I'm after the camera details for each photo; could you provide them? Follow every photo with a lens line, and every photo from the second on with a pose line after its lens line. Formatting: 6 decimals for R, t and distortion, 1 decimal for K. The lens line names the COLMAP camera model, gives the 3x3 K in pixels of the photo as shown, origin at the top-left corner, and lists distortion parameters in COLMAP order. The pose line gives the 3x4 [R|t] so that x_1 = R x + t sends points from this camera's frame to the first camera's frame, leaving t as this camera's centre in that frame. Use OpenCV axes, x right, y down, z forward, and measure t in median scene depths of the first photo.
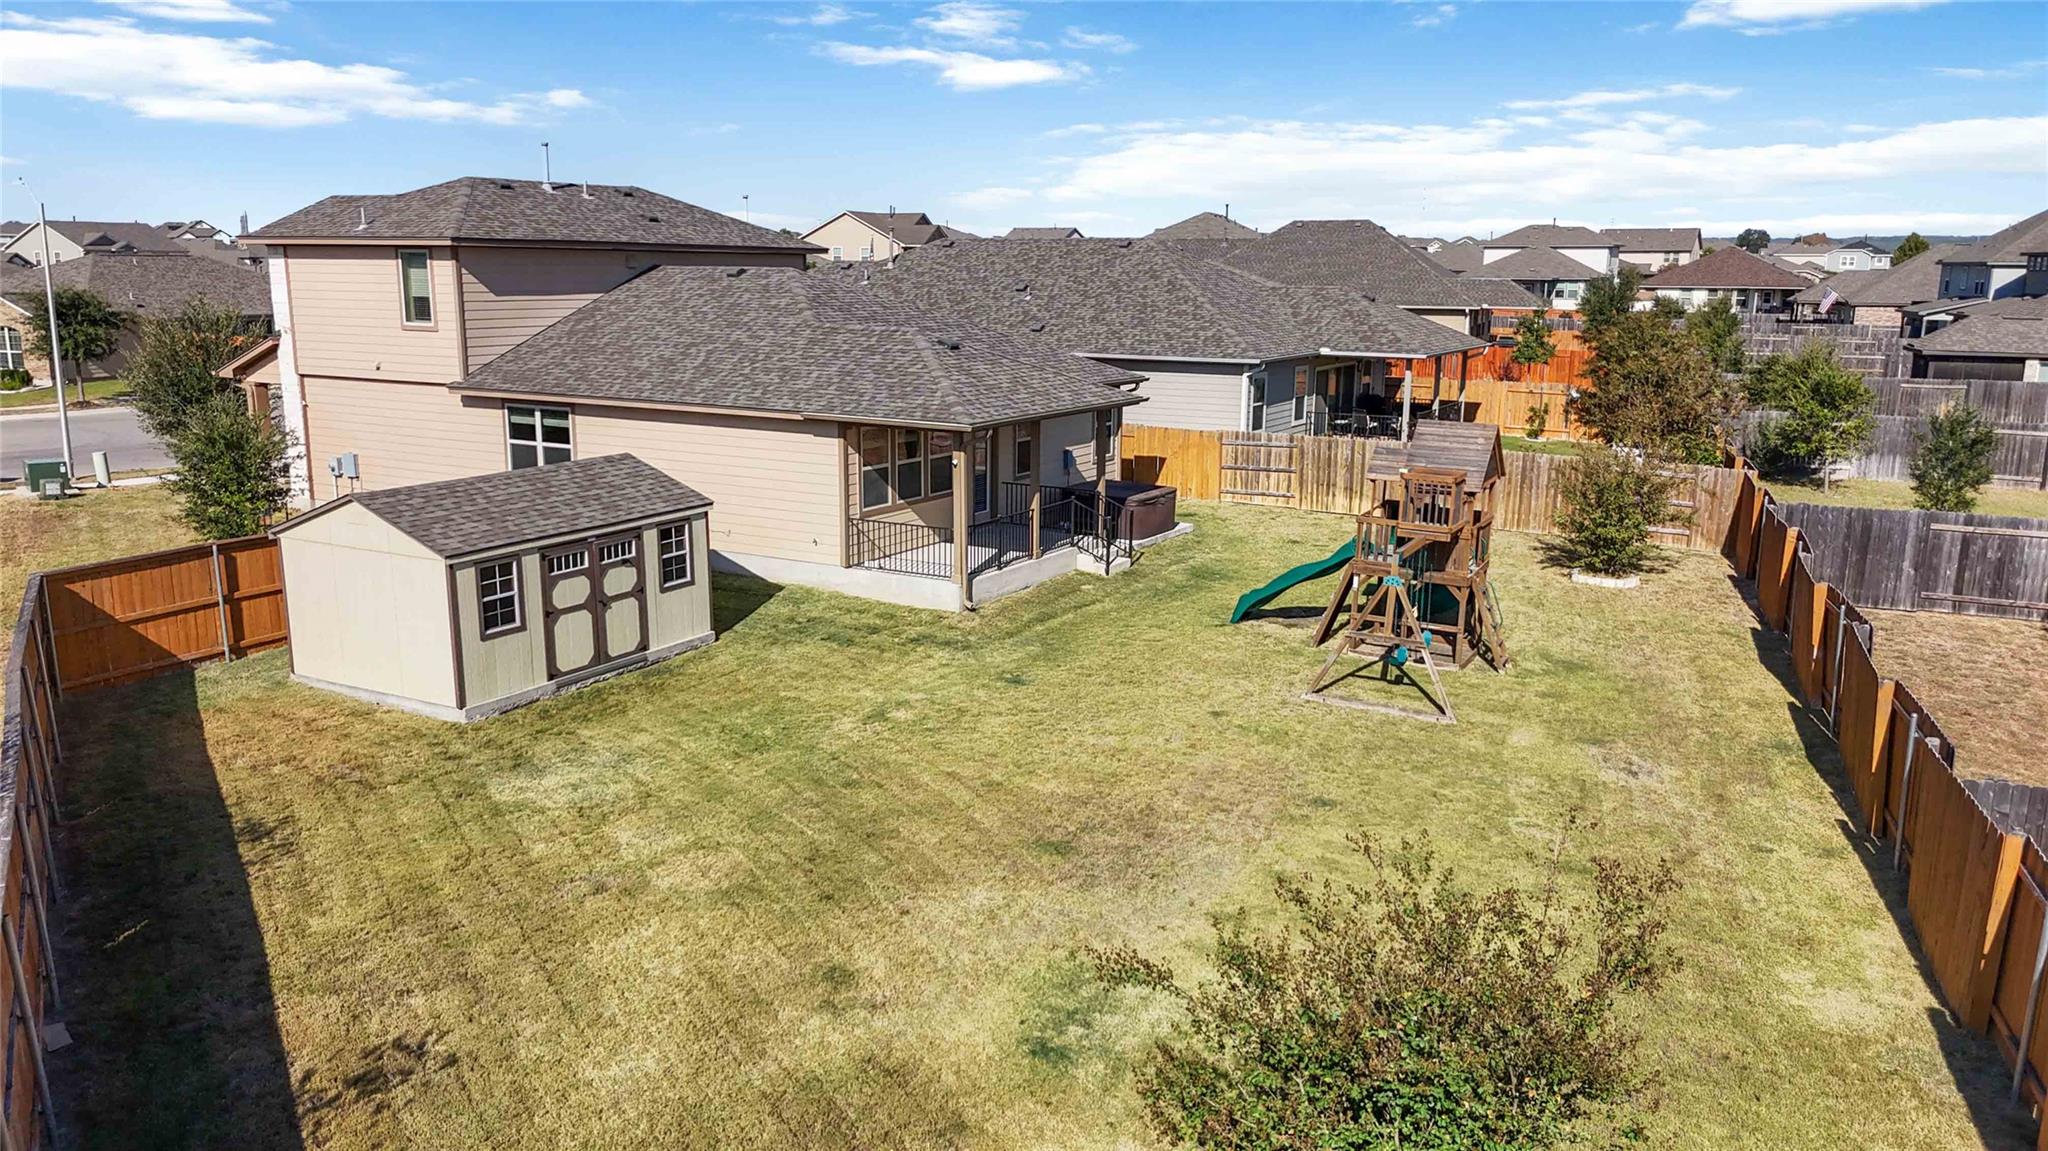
lens RADIAL K [[1503.1, 0, 1024.0], [0, 1503.1, 575.5], [0, 0, 1]] dist [0.080043, -0.101652]
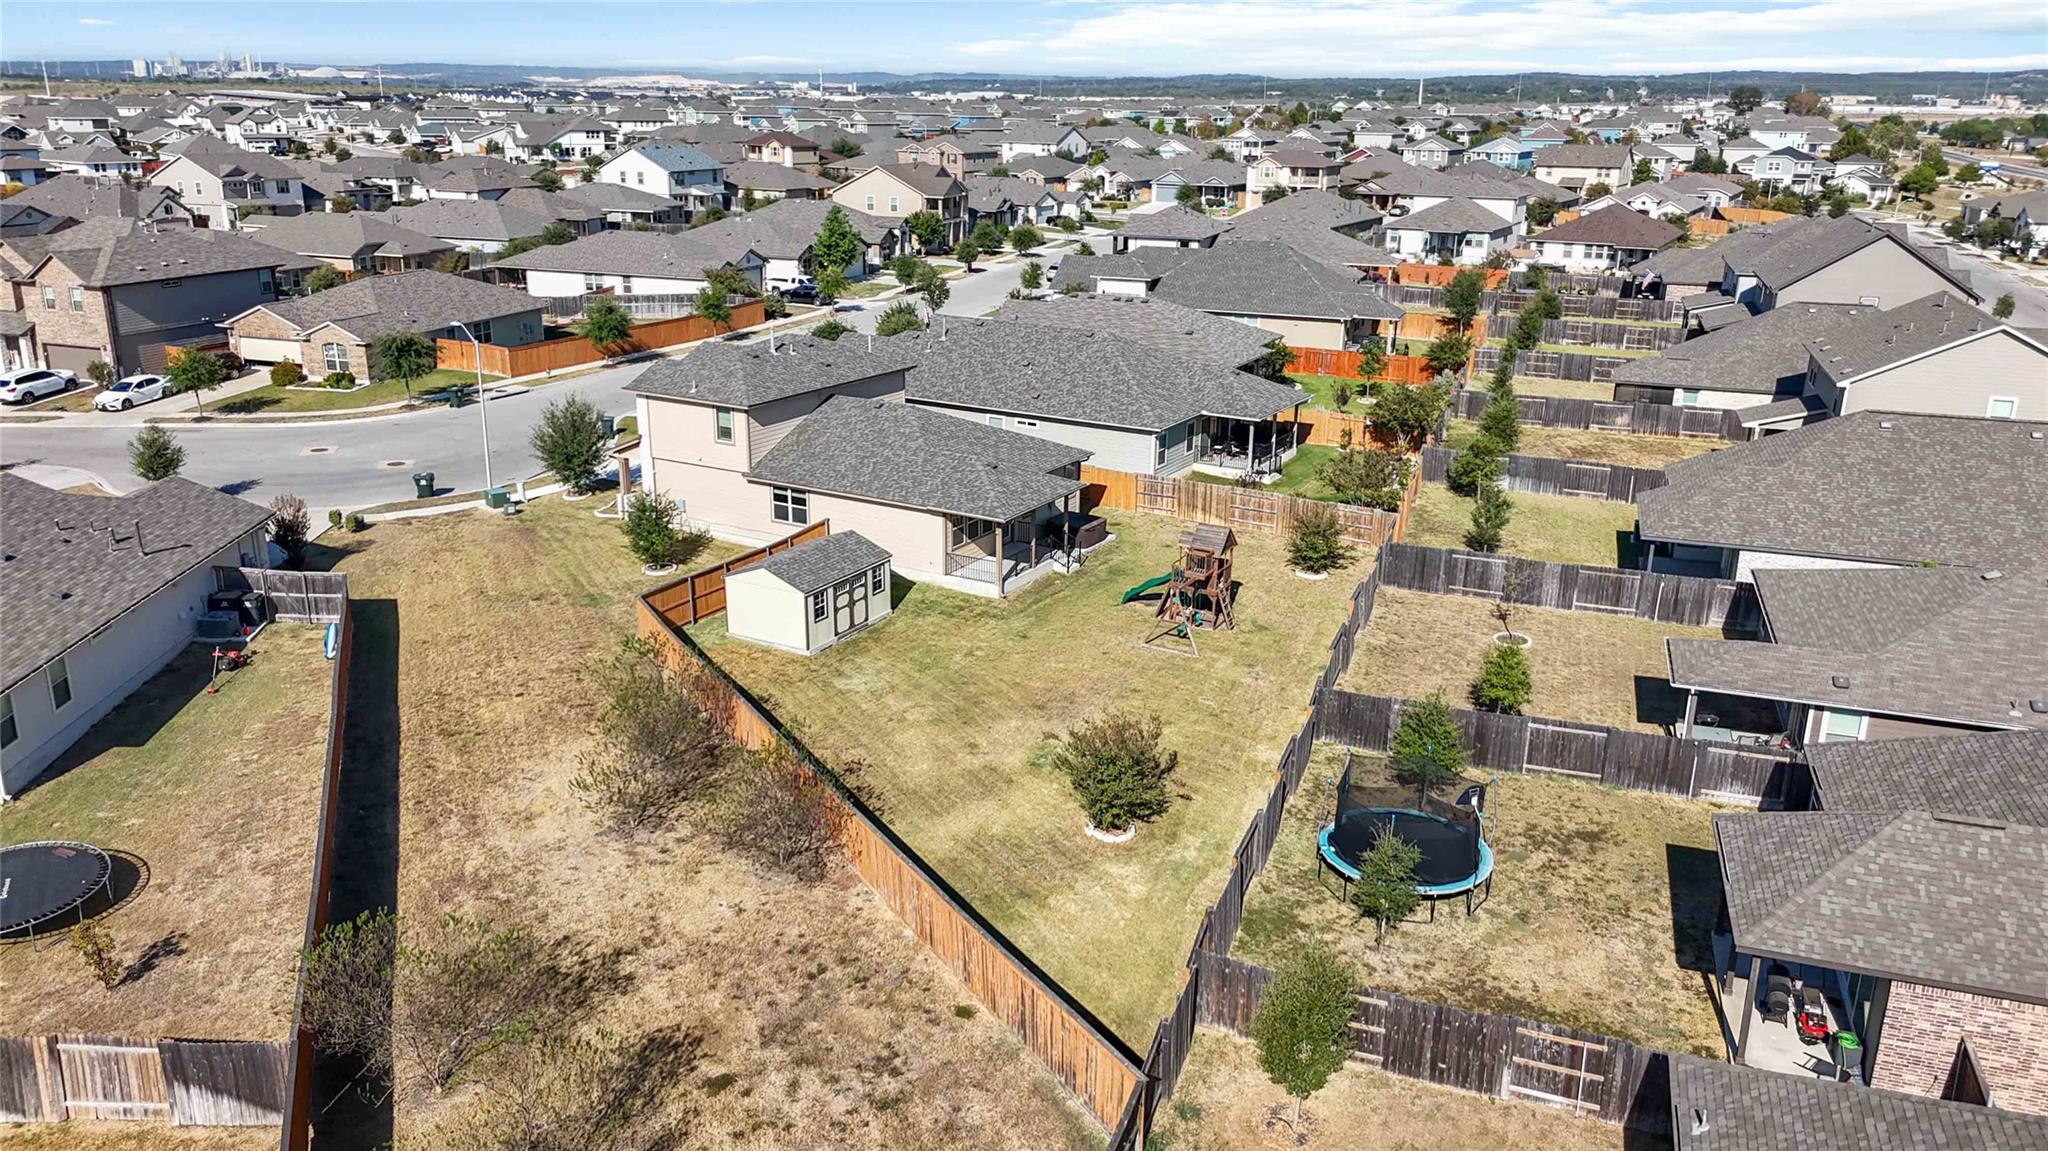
lens RADIAL K [[1503.1, 0, 1024.0], [0, 1503.1, 575.5], [0, 0, 1]] dist [0.080043, -0.101652]
pose [[0.999988, 0.004942, 0.000463, -0.007252], [-0.004963, 0.994462, 0.104979, -0.262078], [0.000058, -0.104980, 0.994474, -1.295491]]
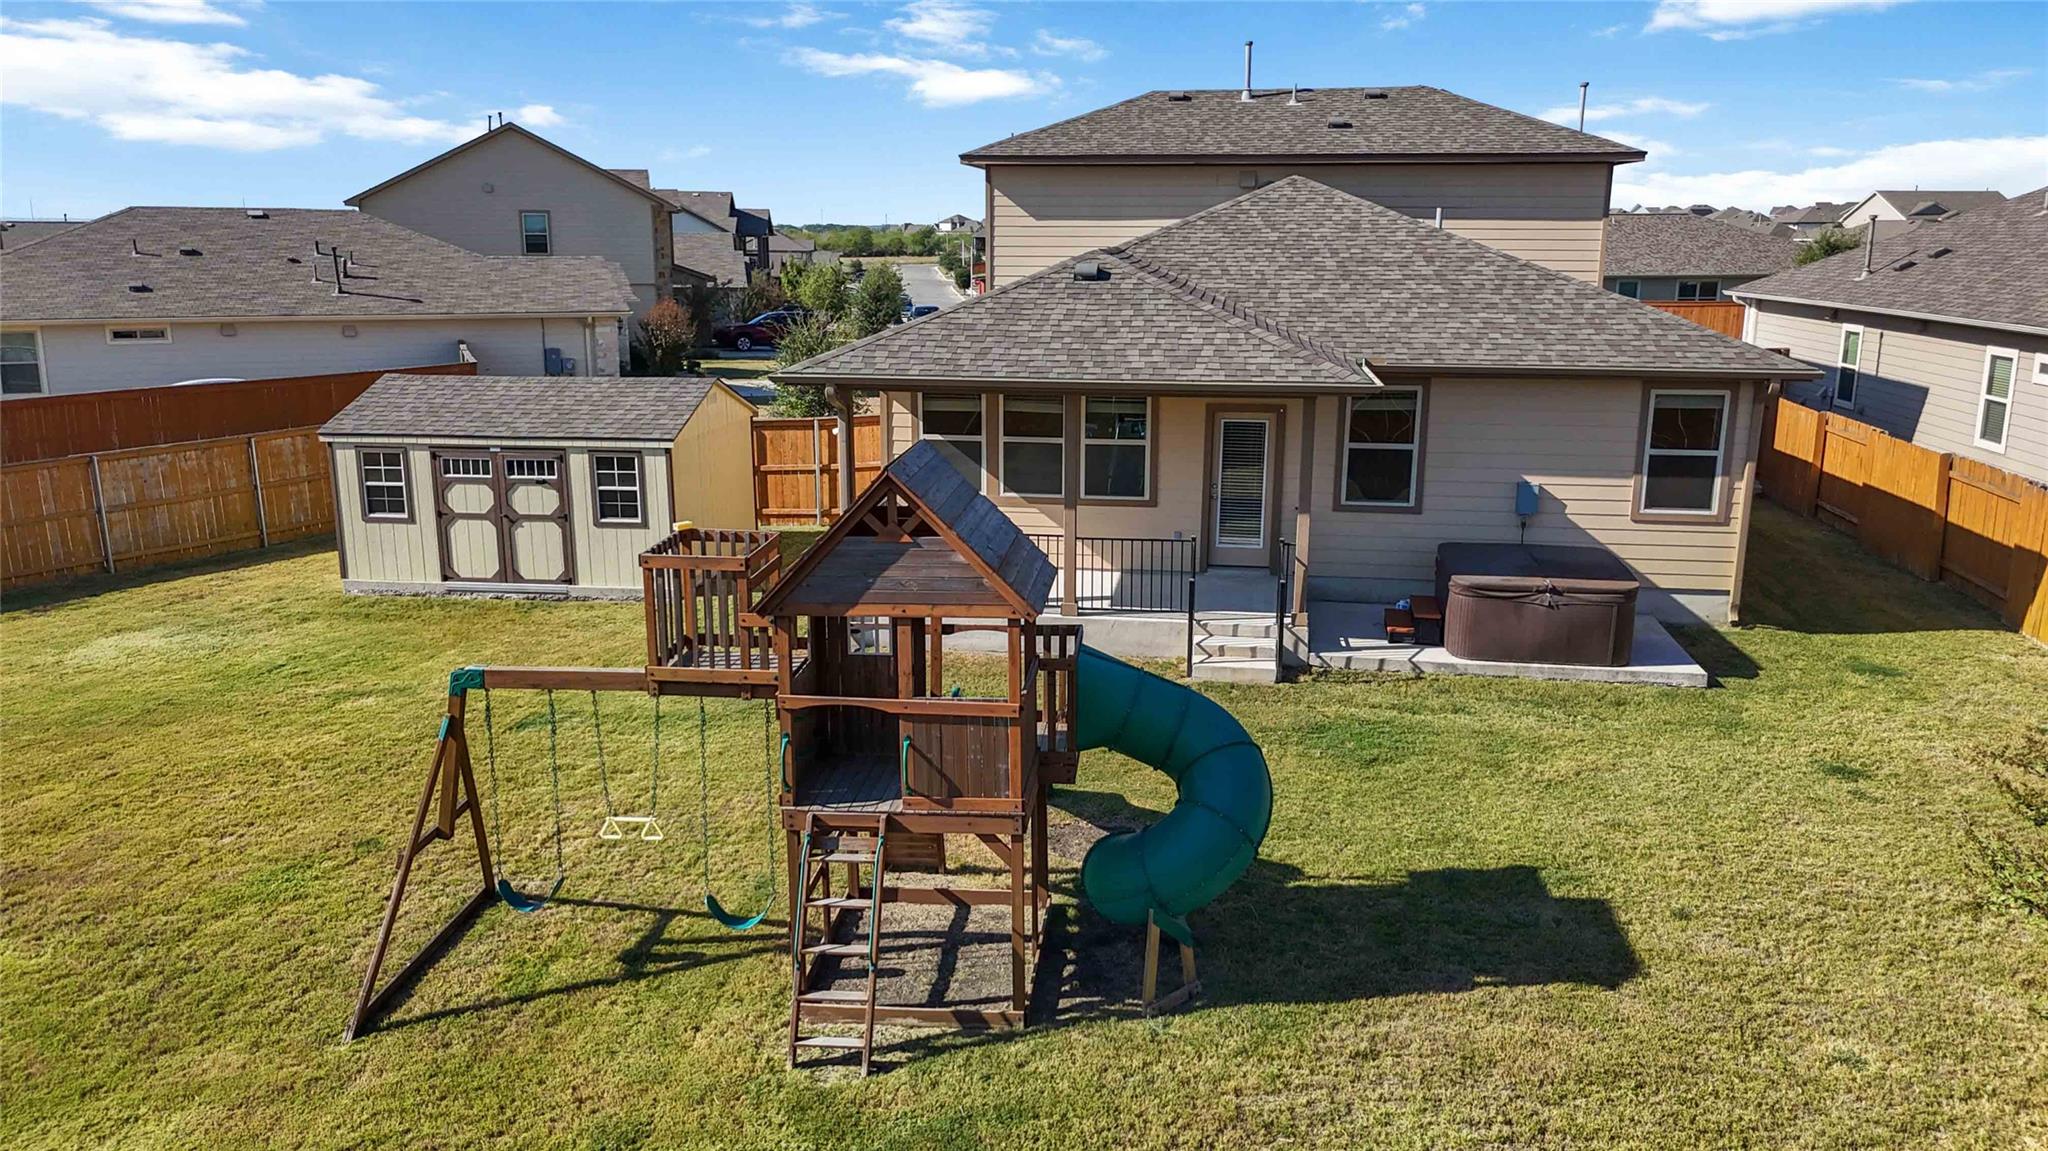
lens RADIAL K [[1503.1, 0, 1024.0], [0, 1503.1, 575.5], [0, 0, 1]] dist [0.080043, -0.101652]
pose [[0.376460, 0.195077, -0.905661, 0.663306], [-0.188602, 0.973245, 0.131238, -0.124201], [0.907032, 0.121404, 0.403180, 0.856995]]
